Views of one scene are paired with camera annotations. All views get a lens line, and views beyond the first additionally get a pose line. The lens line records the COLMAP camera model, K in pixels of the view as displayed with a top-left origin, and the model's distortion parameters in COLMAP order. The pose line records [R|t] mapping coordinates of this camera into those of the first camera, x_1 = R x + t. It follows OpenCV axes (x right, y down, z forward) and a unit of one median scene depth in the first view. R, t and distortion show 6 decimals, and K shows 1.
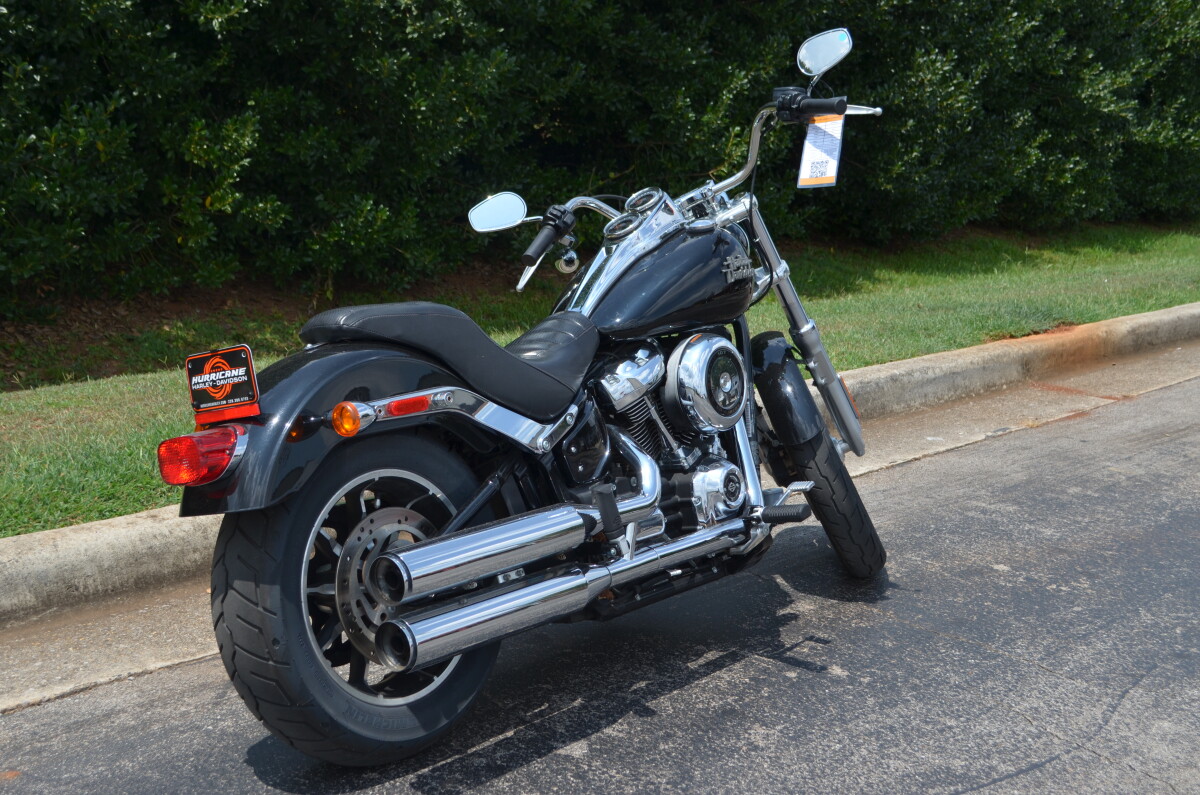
lens RADIAL K [[1543.8, 0, 714.3], [0, 1543.8, 397.4], [0, 0, 1]] dist [-0.005837, -0.024583]
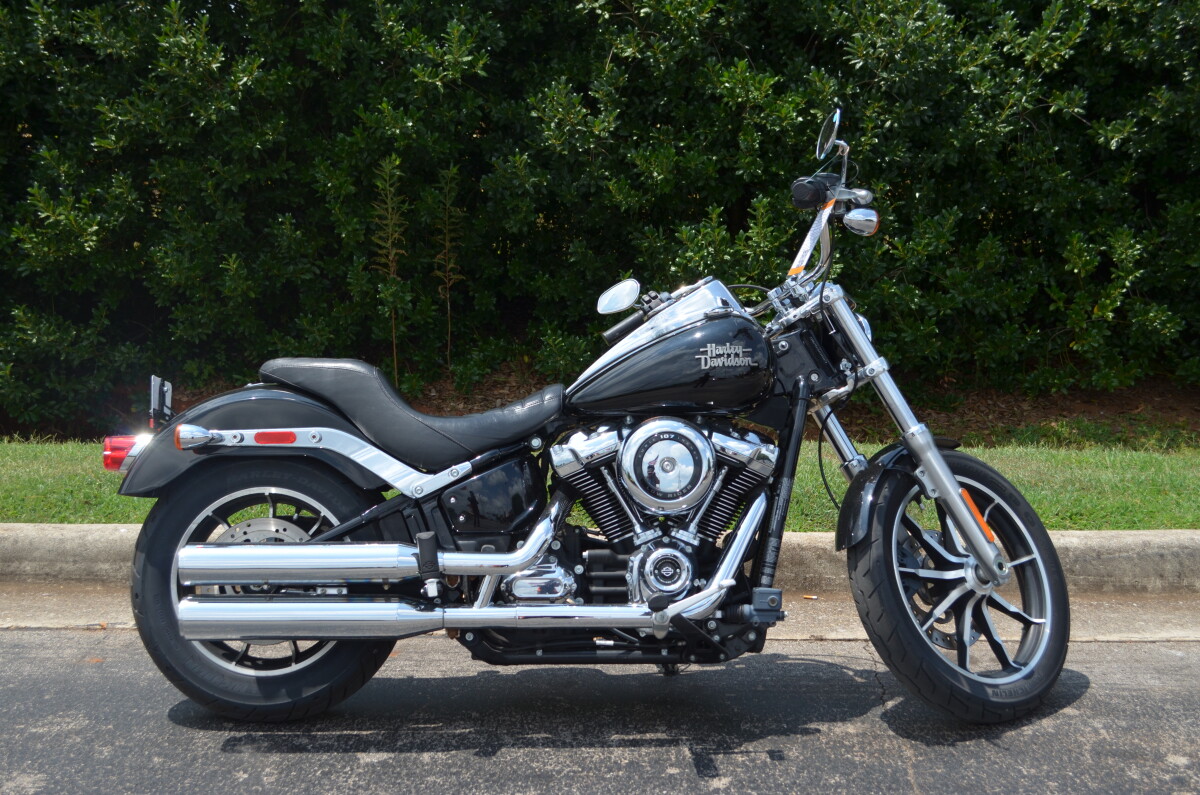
lens RADIAL K [[1496.9, 0, 600.0], [0, 1496.9, 397.5], [0, 0, 1]] dist [-0.030803, -0.044371]
pose [[0.603964, 0.054967, -0.795114, 0.759892], [-0.115596, 0.993112, -0.019152, -0.028360], [0.788584, 0.103479, 0.606157, 0.383092]]
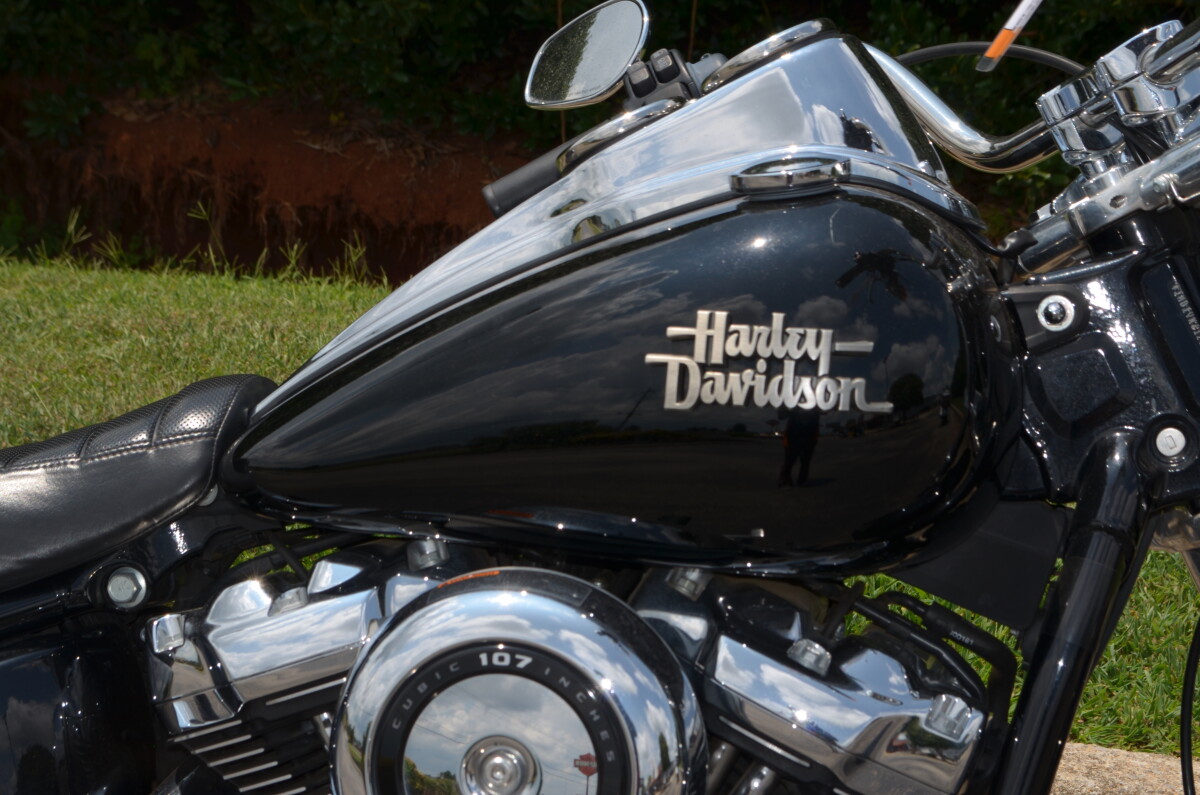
lens RADIAL K [[2698.5, 0, 600.0], [0, 2698.5, 397.5], [0, 0, 1]] dist [0.035339, 0.128293]
pose [[0.406645, 0.195204, -0.892488, 0.412719], [-0.182647, 0.974555, 0.129933, -0.132009], [0.895142, 0.110174, 0.431952, 0.827170]]
